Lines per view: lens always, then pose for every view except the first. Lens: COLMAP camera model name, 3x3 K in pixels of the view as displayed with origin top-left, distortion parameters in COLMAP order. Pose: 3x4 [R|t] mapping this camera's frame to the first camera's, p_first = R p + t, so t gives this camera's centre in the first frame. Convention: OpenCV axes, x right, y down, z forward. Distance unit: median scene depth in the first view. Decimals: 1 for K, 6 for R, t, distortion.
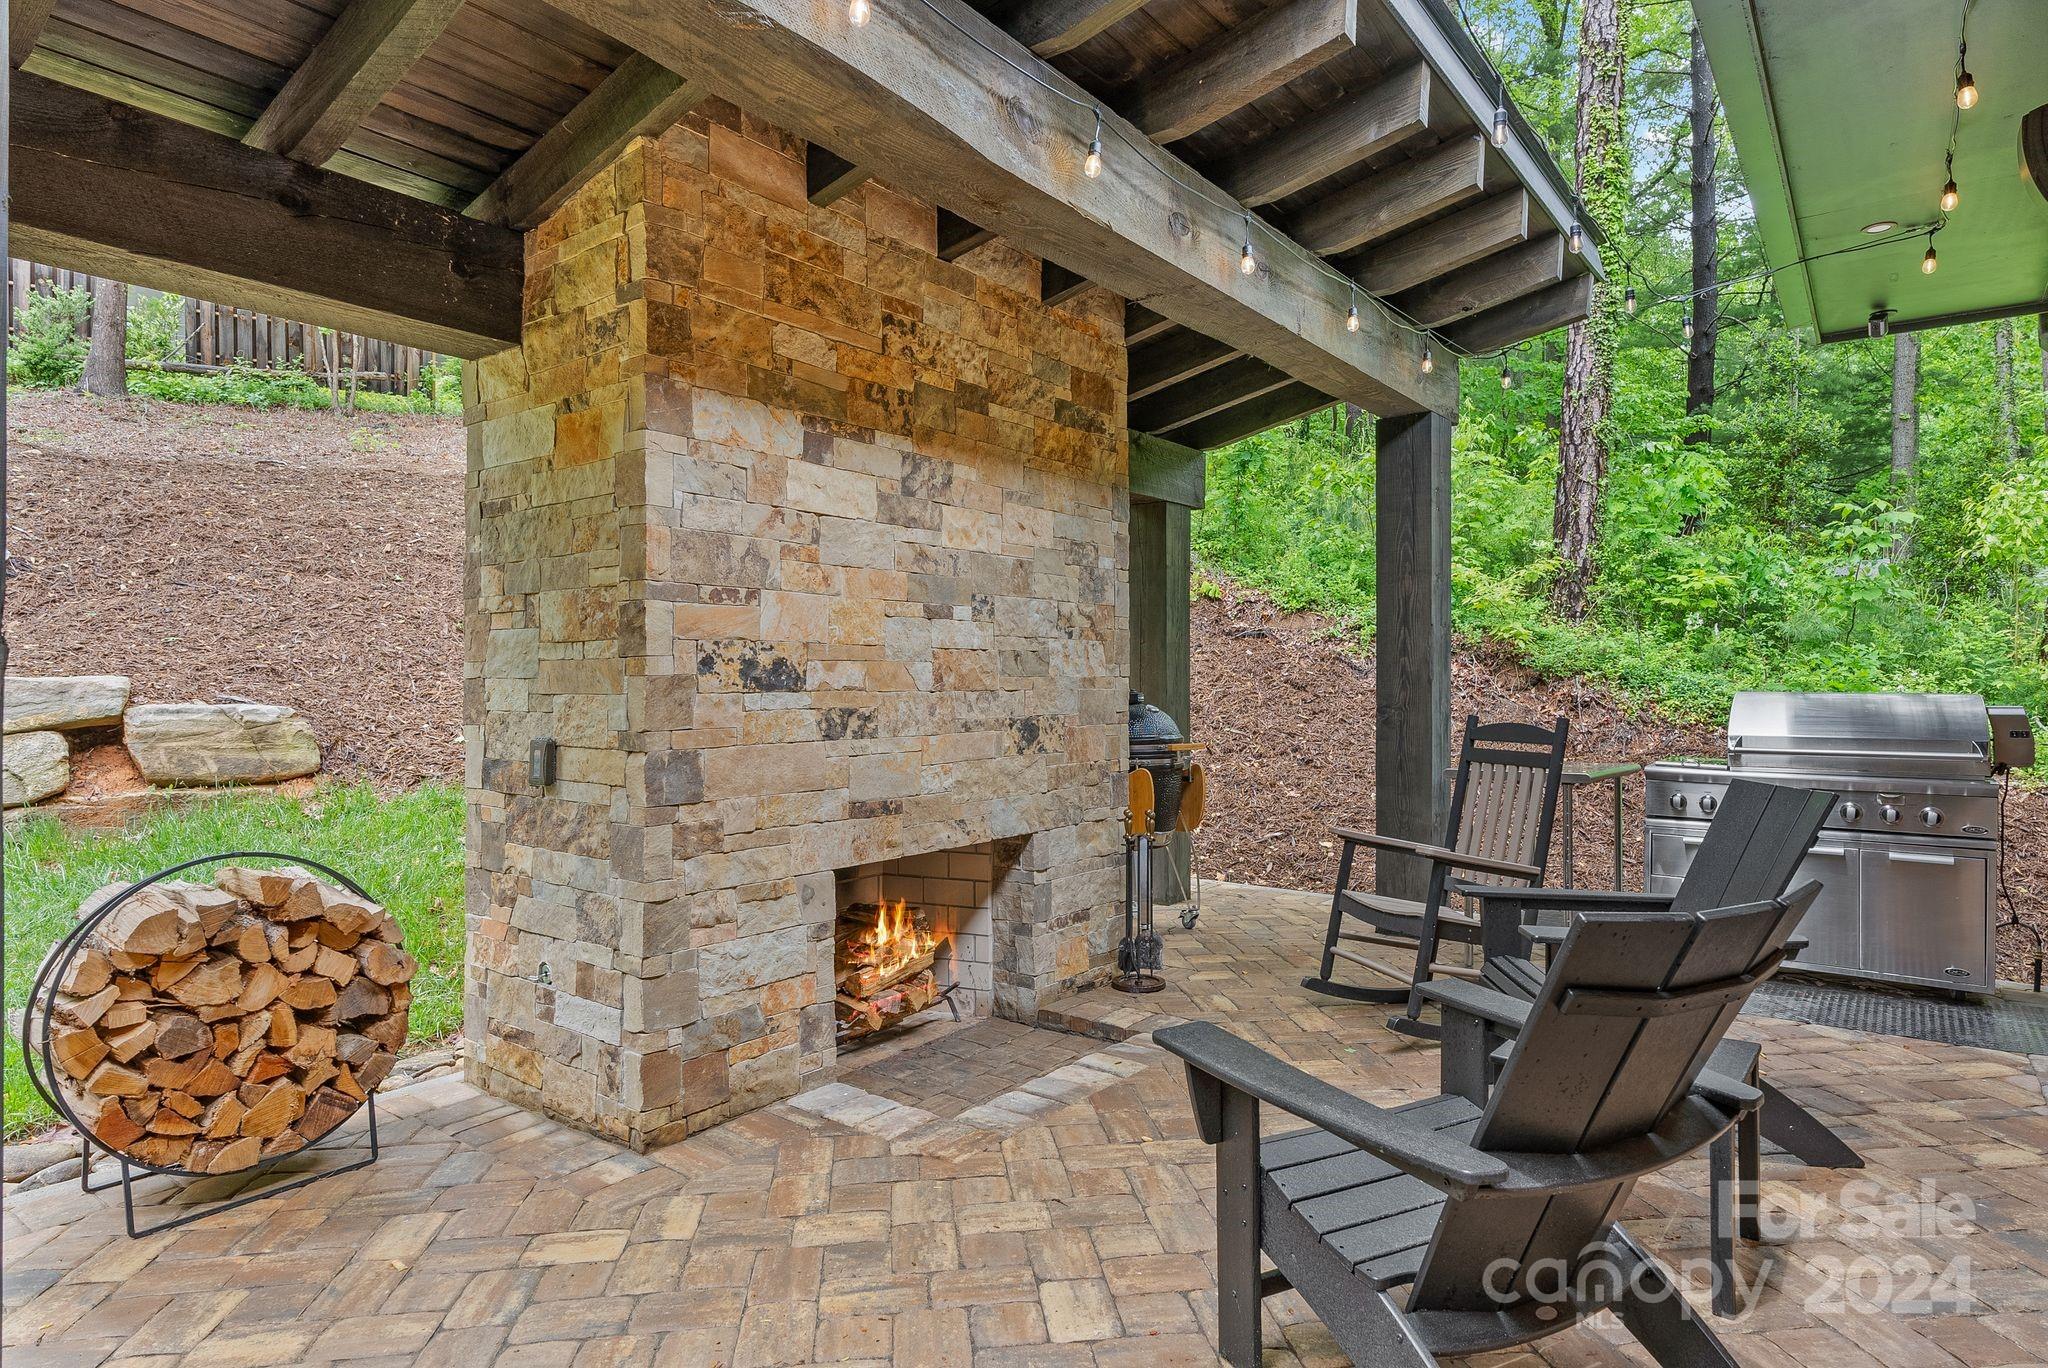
lens RADIAL K [[1155.8, 0, 1015.3], [0, 1155.8, 674.1], [0, 0, 1]] dist [-0.003751, 0.002373]
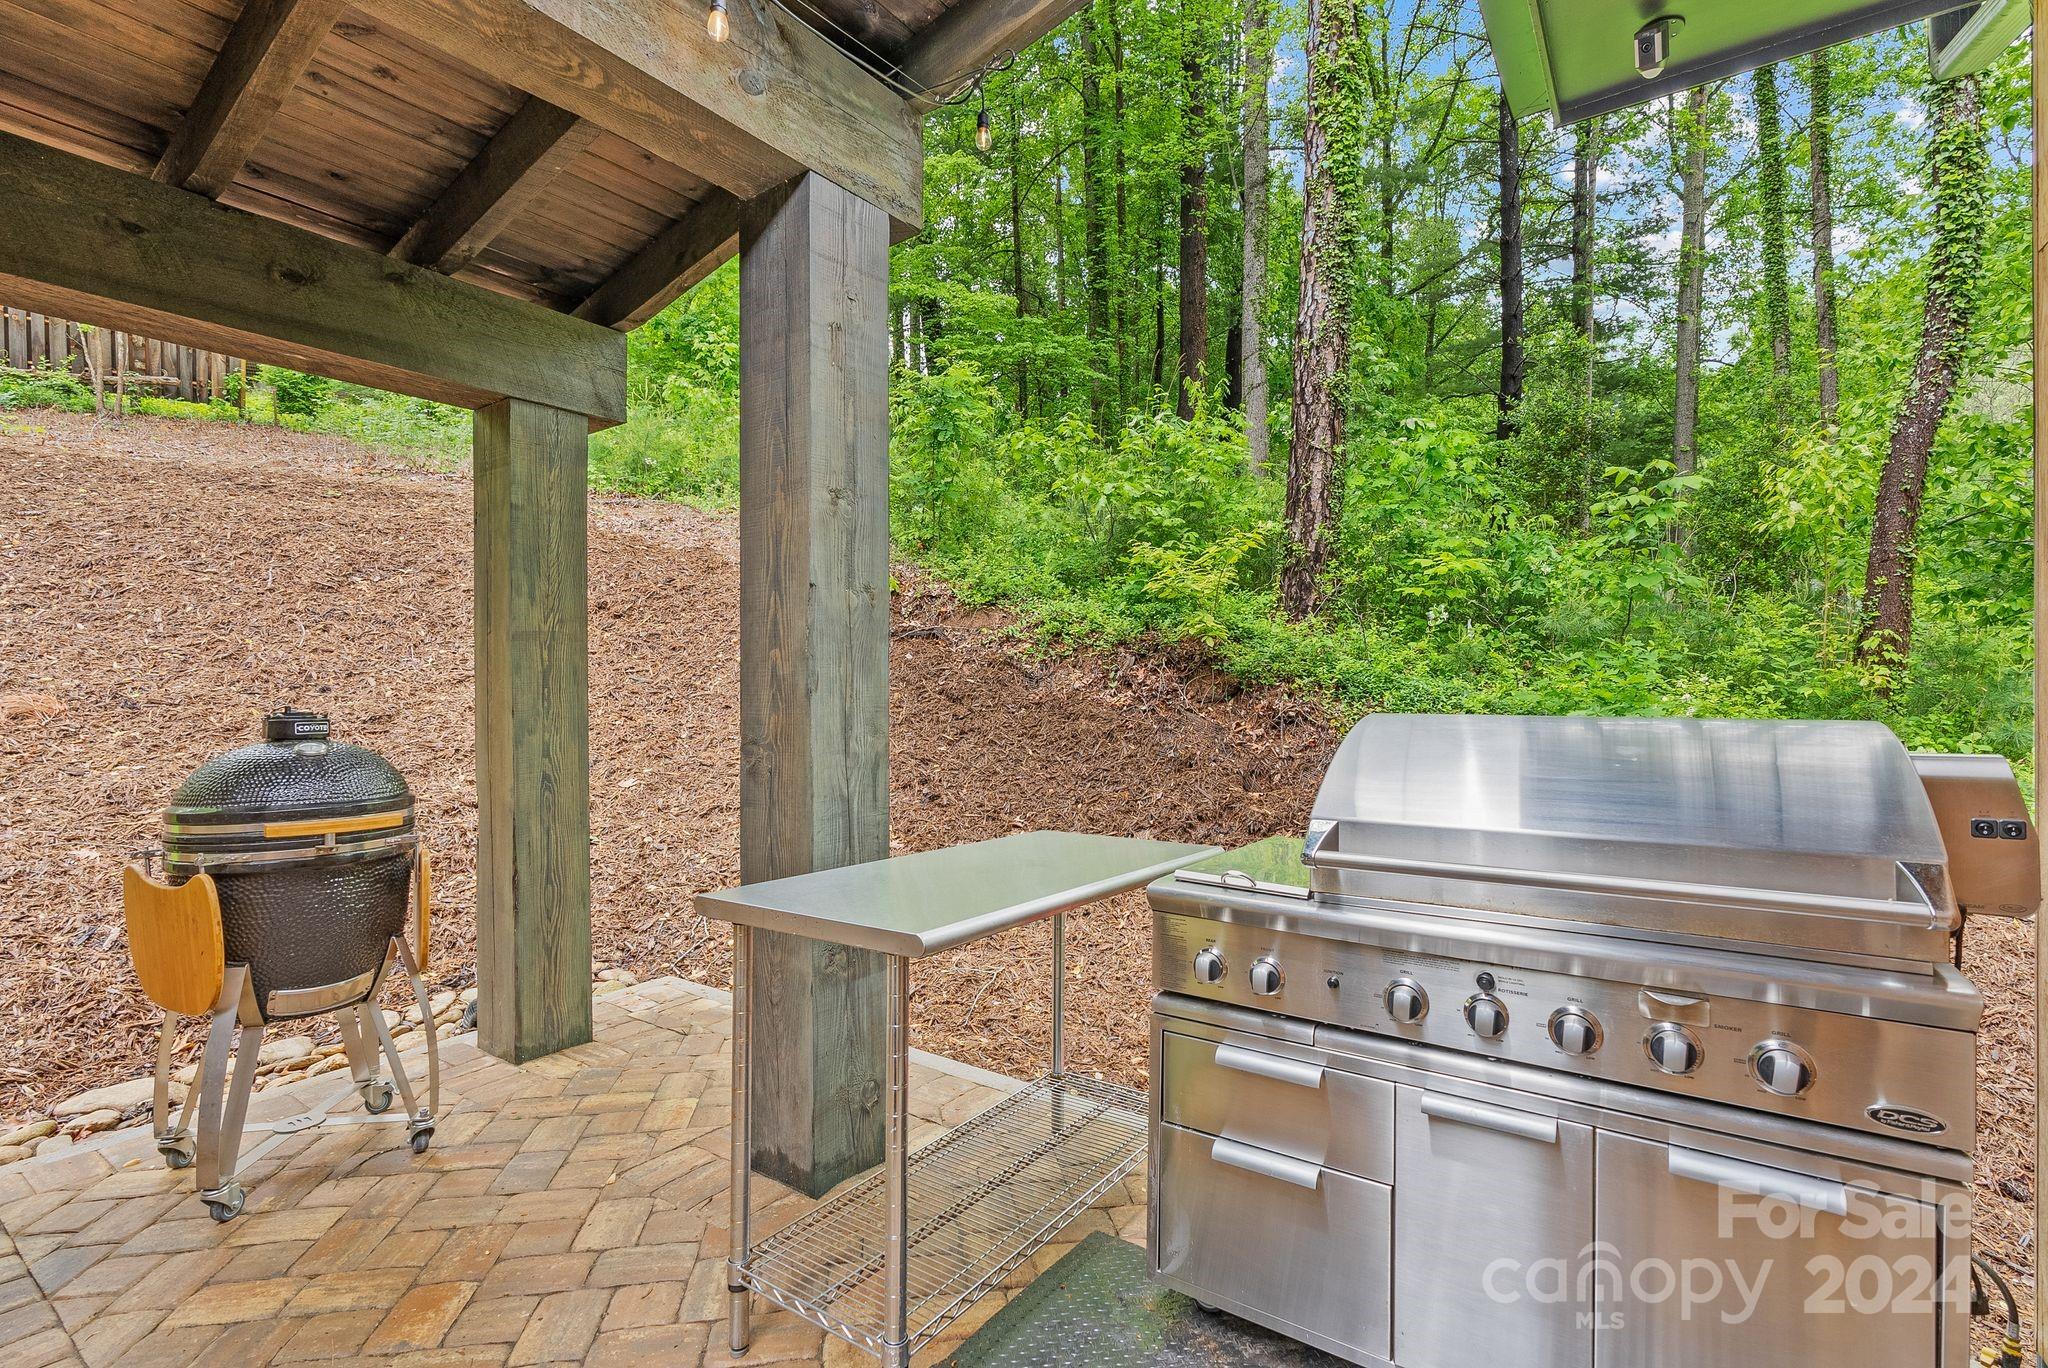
lens RADIAL K [[937.9, 0, 1028.8], [0, 937.9, 692.9], [0, 0, 1]] dist [-0.012717, 0.005523]
pose [[0.998964, -0.004943, 0.045243, 0.265479], [0.004518, 0.999945, 0.009481, 0.001149], [-0.045287, -0.009266, 0.998931, 0.350780]]
